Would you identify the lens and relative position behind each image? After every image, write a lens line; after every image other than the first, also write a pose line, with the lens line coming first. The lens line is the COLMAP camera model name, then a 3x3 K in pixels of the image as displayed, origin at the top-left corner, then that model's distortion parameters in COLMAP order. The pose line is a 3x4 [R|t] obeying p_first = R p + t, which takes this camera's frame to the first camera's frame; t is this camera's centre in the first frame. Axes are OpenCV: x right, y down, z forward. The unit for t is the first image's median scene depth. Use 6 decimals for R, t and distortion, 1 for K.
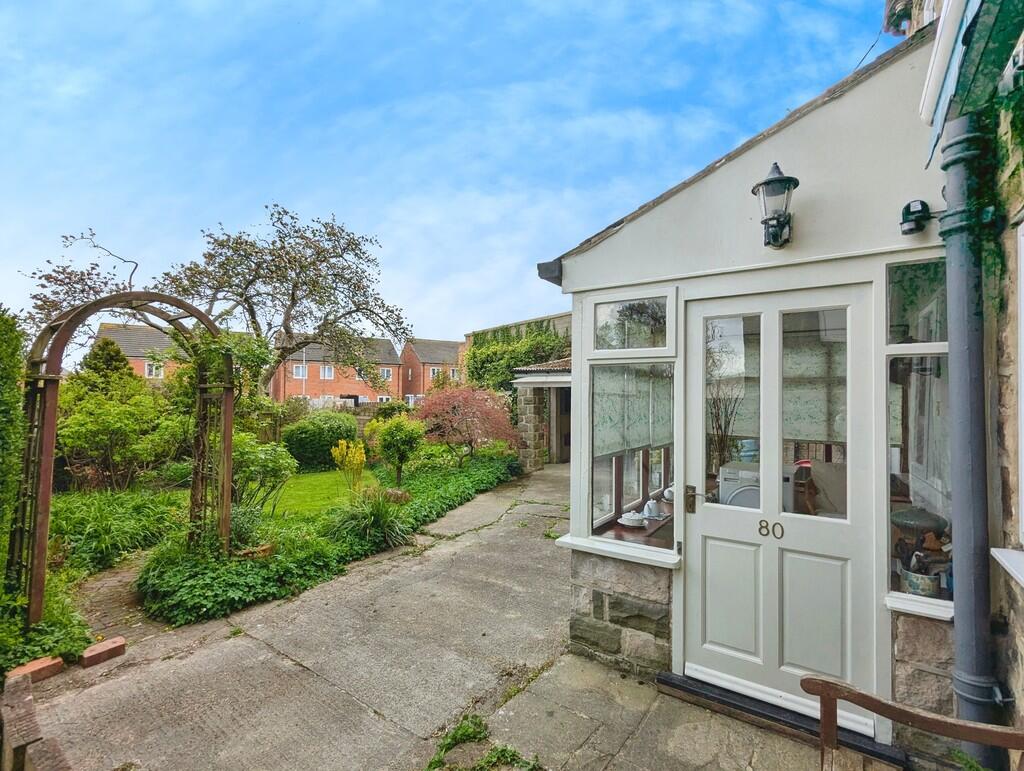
lens RADIAL K [[501.3, 0, 516.5], [0, 501.3, 385.3], [0, 0, 1]] dist [-0.003757, 0.001613]
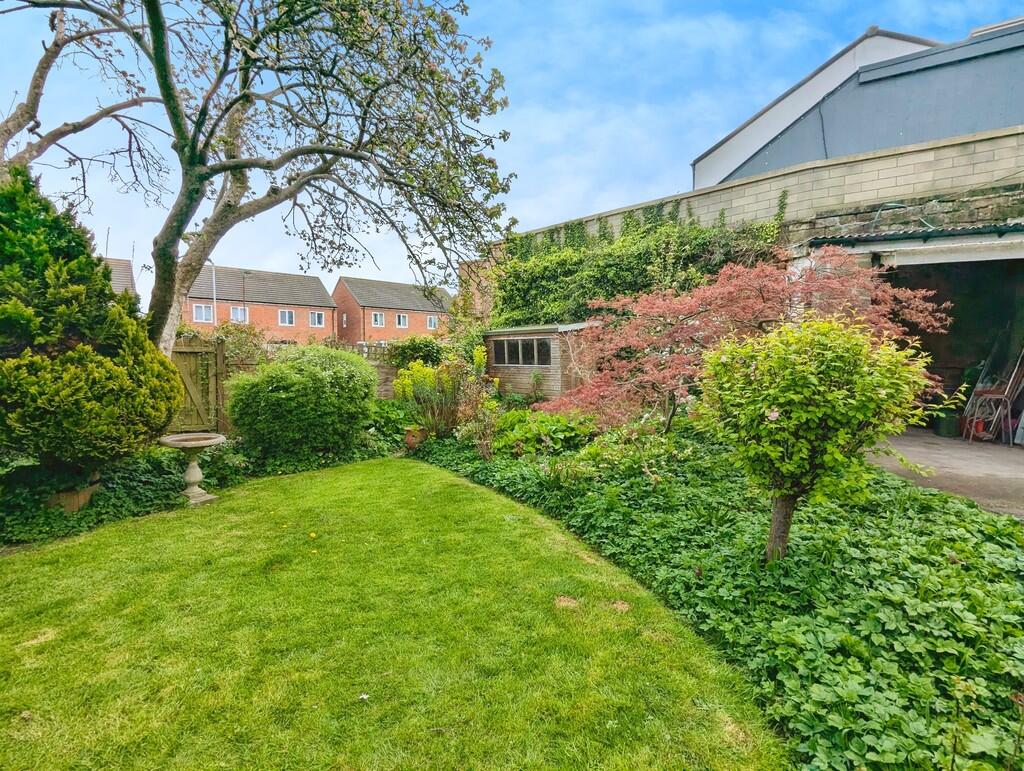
lens RADIAL K [[501.3, 0, 502.8], [0, 501.3, 380.5], [0, 0, 1]] dist [-0.003757, 0.001613]
pose [[0.986532, -0.008666, 0.163337, -0.494217], [-0.002790, 0.997559, 0.069777, 0.089650], [-0.163542, -0.069293, 0.984100, 0.839065]]
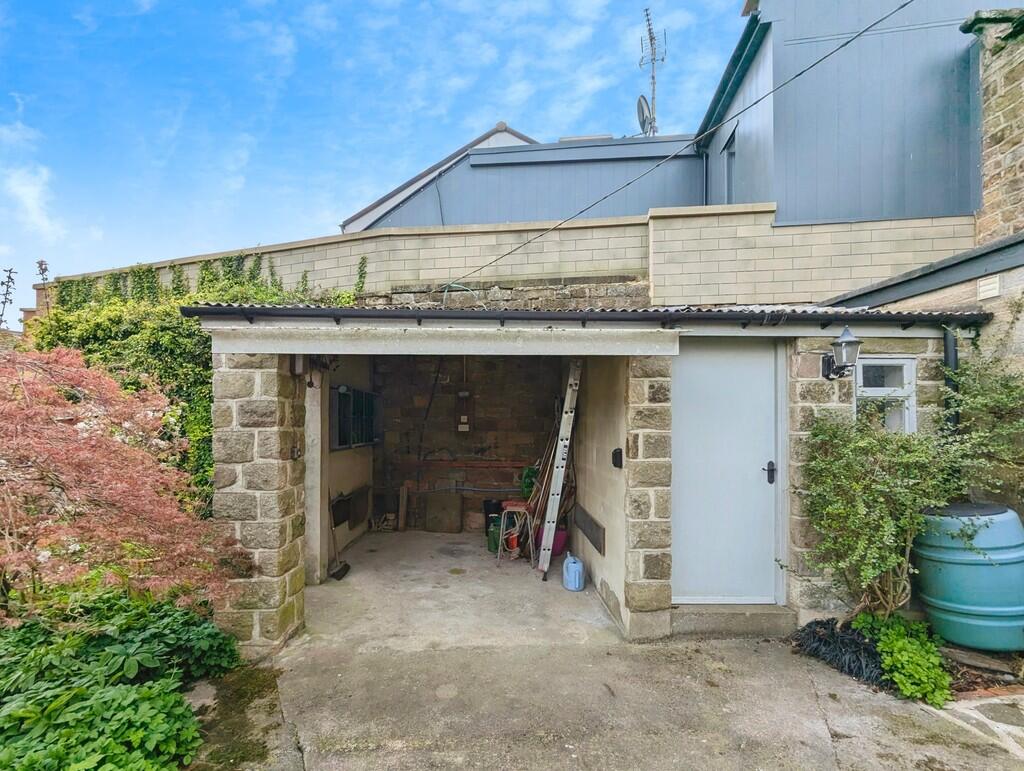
lens RADIAL K [[501.3, 0, 513.7], [0, 501.3, 411.6], [0, 0, 1]] dist [-0.003757, 0.001613]
pose [[0.807470, 0.013521, 0.589754, -0.040595], [-0.010780, 0.999909, -0.008164, 0.042497], [-0.589810, 0.000235, 0.807542, 0.927020]]
